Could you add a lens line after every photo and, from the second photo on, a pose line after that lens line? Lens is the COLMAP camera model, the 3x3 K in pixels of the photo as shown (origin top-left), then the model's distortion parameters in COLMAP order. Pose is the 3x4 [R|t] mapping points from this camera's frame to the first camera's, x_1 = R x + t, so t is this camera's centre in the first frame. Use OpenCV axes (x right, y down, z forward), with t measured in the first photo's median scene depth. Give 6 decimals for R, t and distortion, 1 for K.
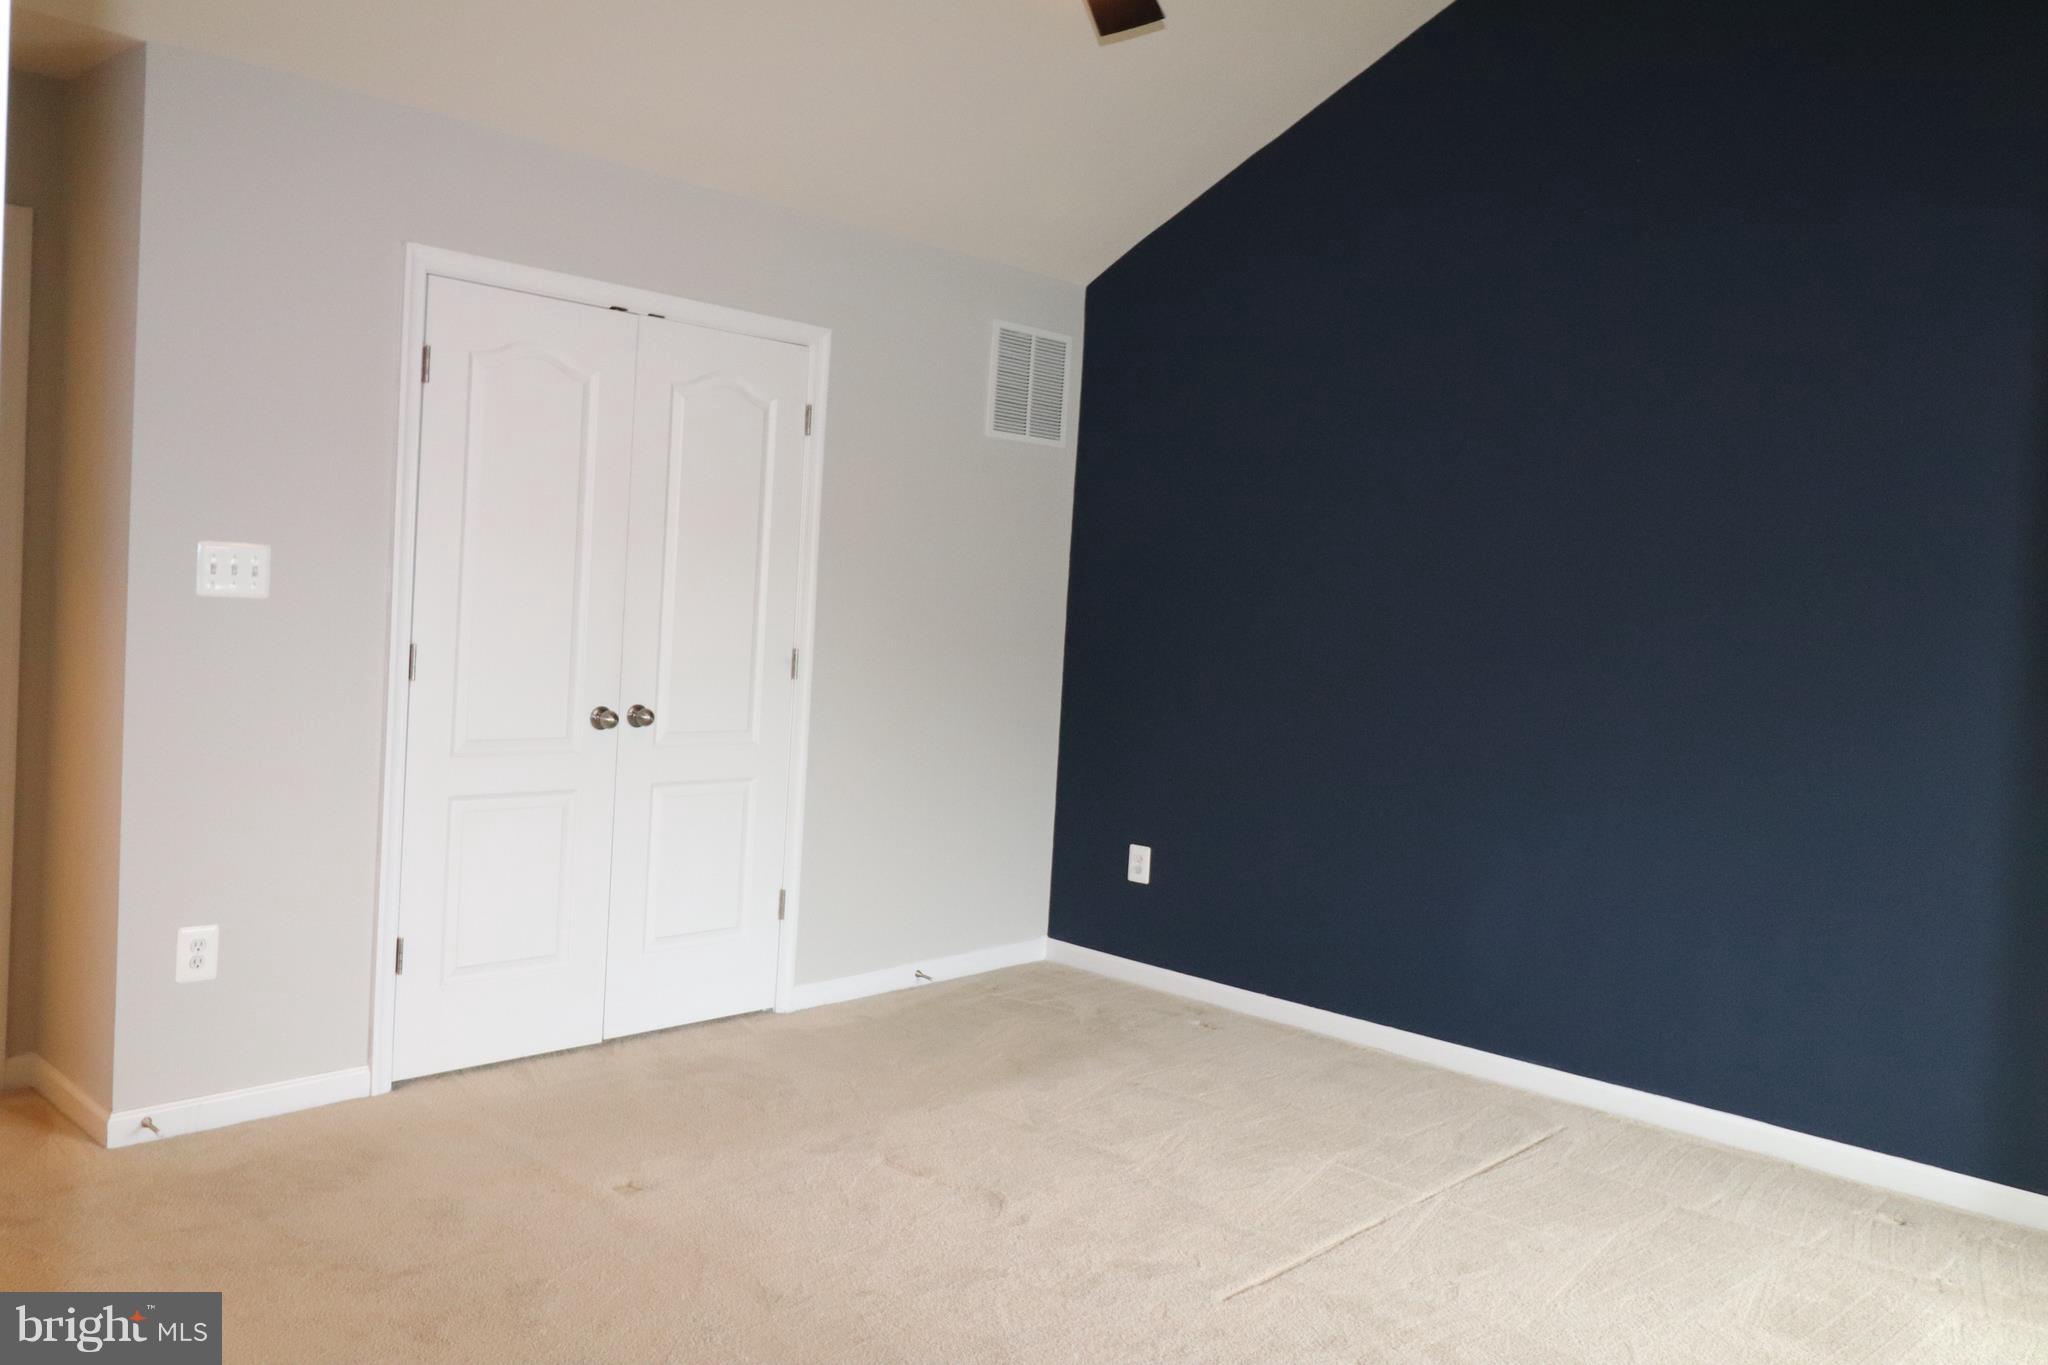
lens RADIAL K [[1600.3, 0, 1024.0], [0, 1600.3, 682.5], [0, 0, 1]] dist [-0.002259, -0.003339]
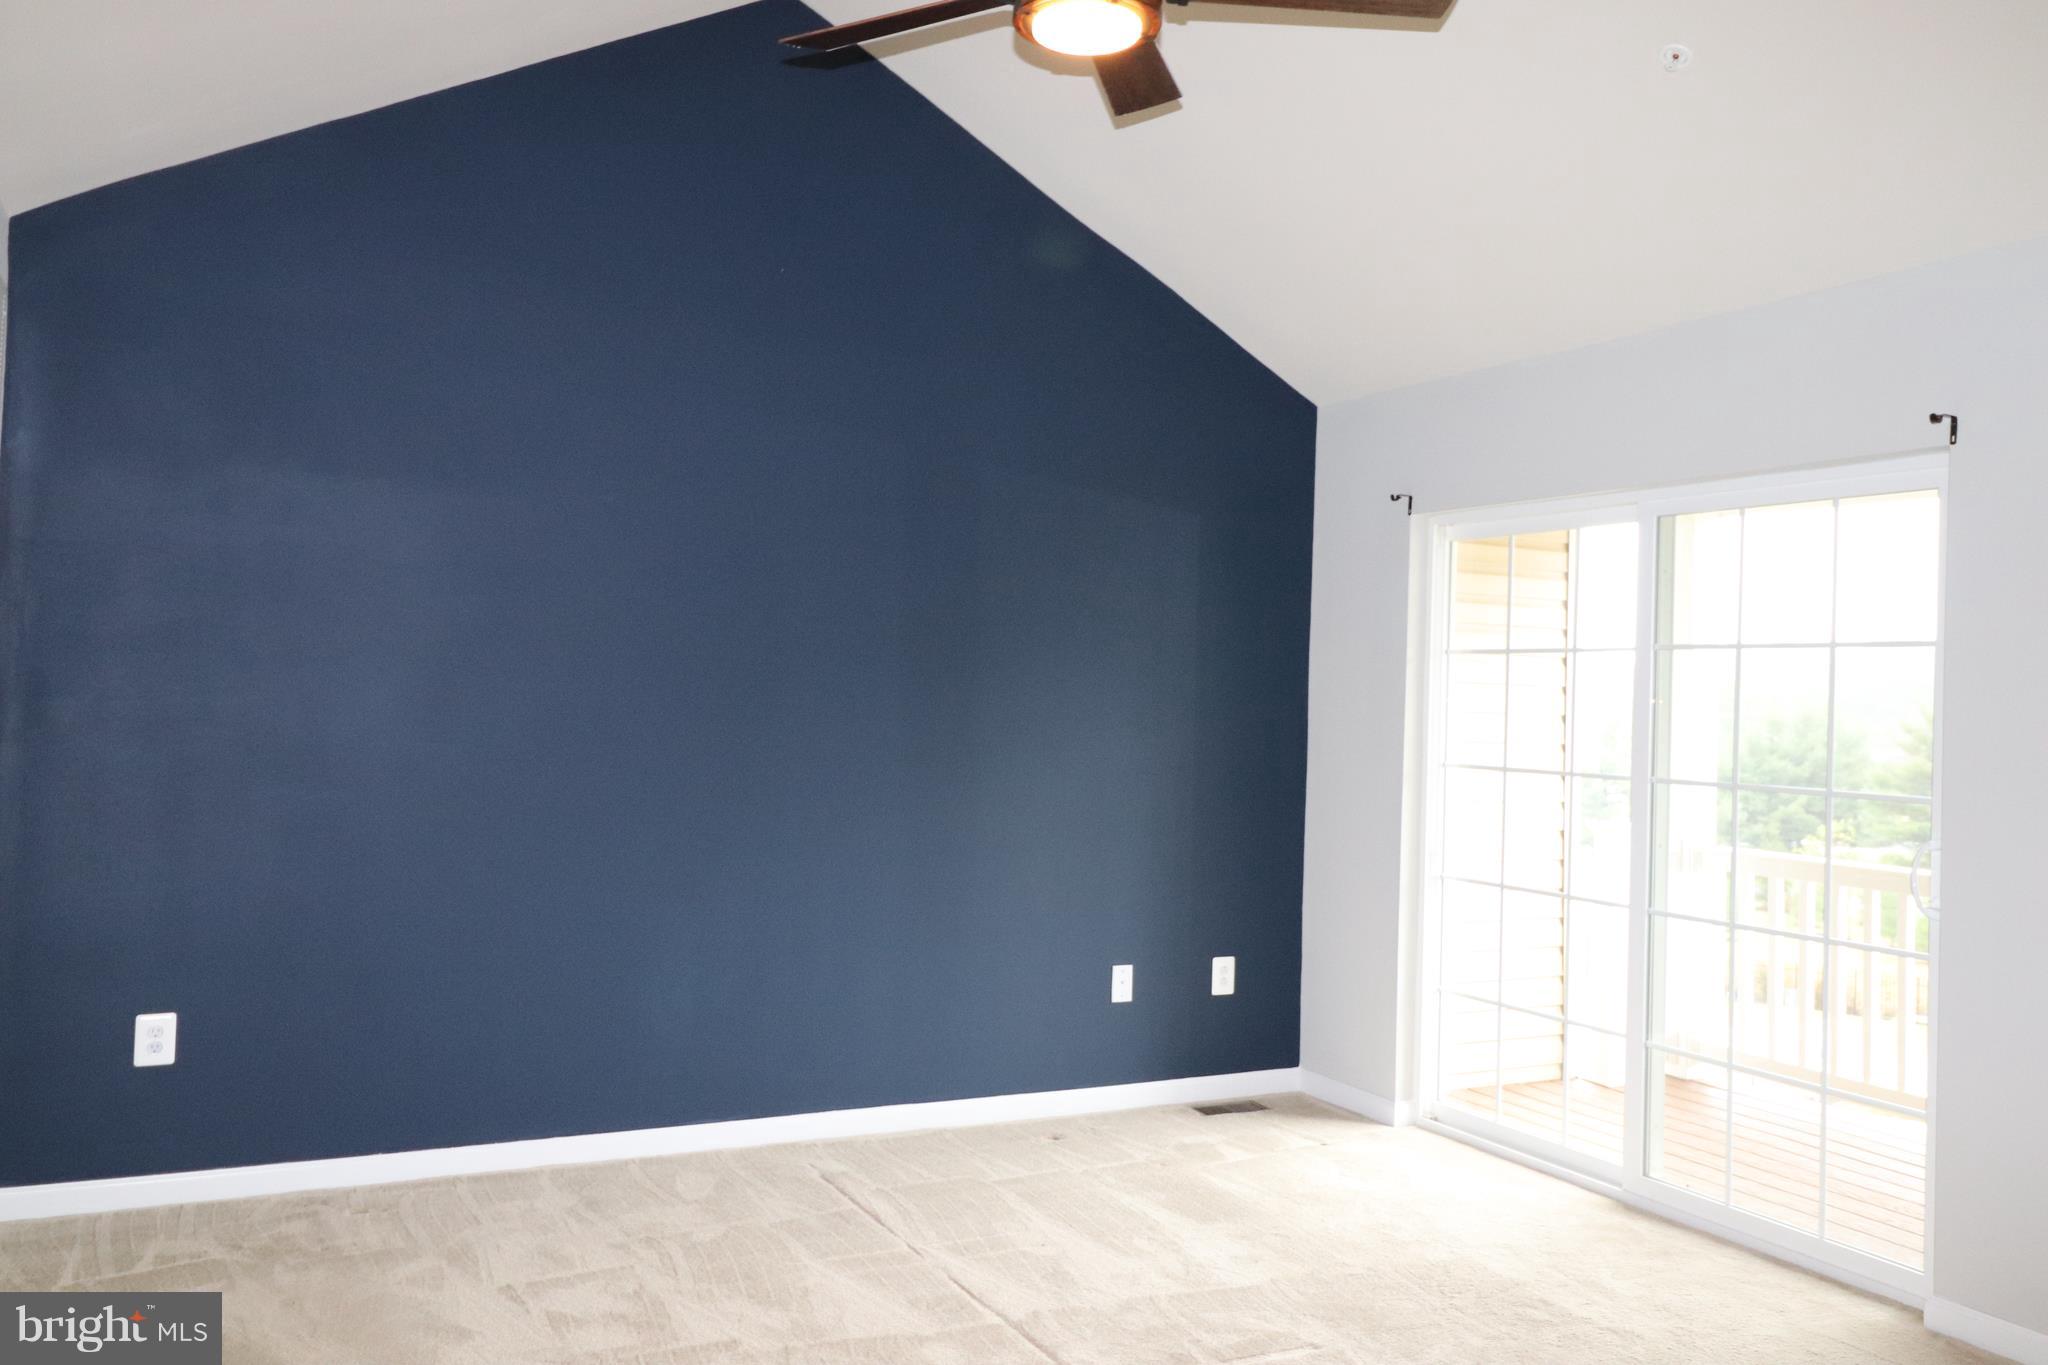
lens RADIAL K [[1600.3, 0, 1024.0], [0, 1600.3, 682.5], [0, 0, 1]] dist [-0.002259, -0.003339]
pose [[0.336225, -0.039457, 0.940955, -0.708044], [0.034468, 0.998968, 0.029574, -0.085809], [-0.941151, 0.022489, 0.337238, 0.554617]]
